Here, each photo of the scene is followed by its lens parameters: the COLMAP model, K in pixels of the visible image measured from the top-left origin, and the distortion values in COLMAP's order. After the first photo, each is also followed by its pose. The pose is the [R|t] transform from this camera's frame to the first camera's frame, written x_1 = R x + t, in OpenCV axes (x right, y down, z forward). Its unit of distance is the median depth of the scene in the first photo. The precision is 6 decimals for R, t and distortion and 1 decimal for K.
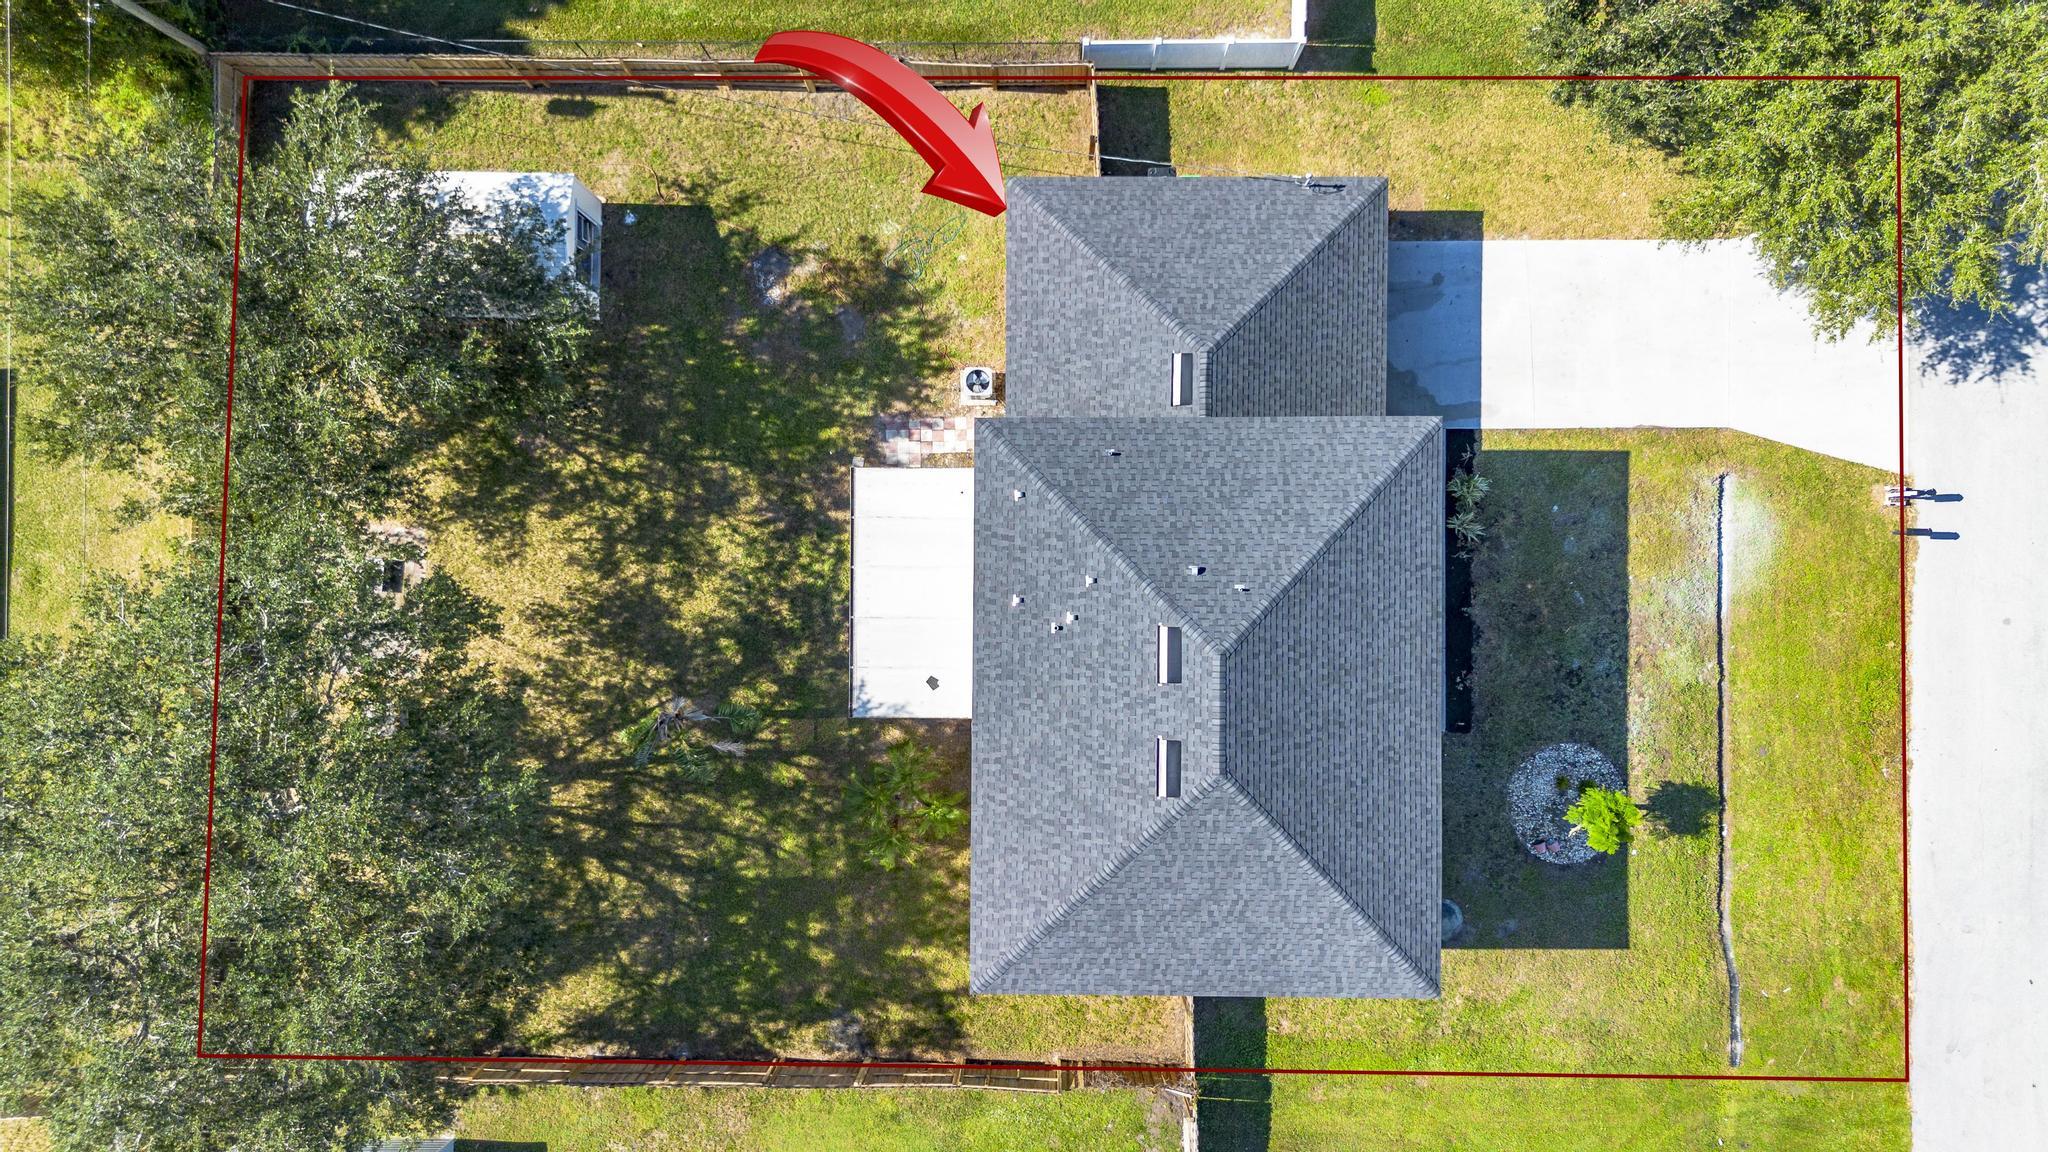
lens RADIAL K [[1401.6, 0, 1024.0], [0, 1401.6, 576.0], [0, 0, 1]] dist [0.051610, -0.047236]
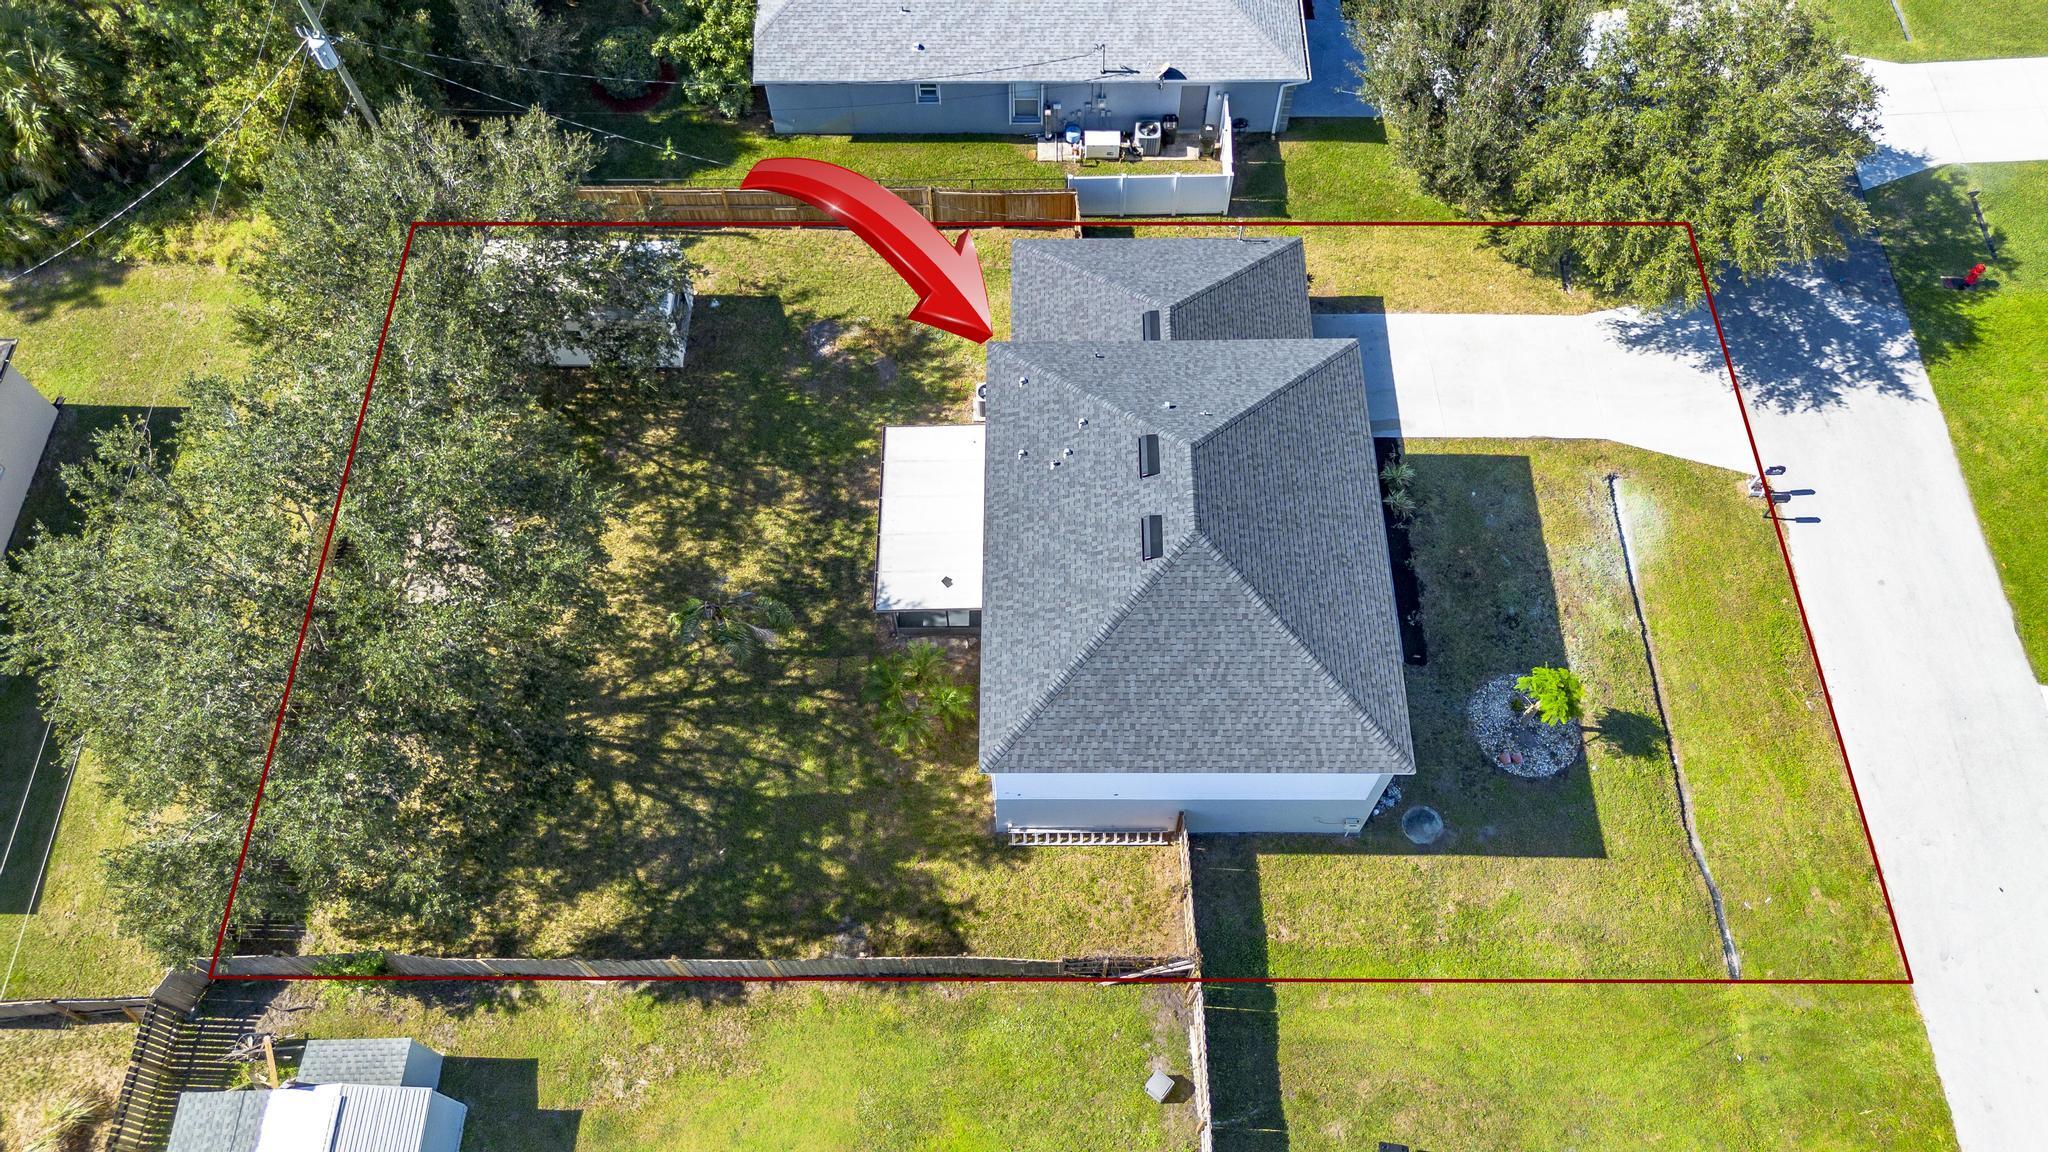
lens RADIAL K [[1401.6, 0, 1024.0], [0, 1401.6, 576.0], [0, 0, 1]] dist [0.051610, -0.047236]
pose [[0.999980, -0.000606, 0.006226, -0.008727], [0.003379, 0.889861, -0.456220, 0.550343], [-0.005264, 0.456232, 0.889845, -0.020443]]
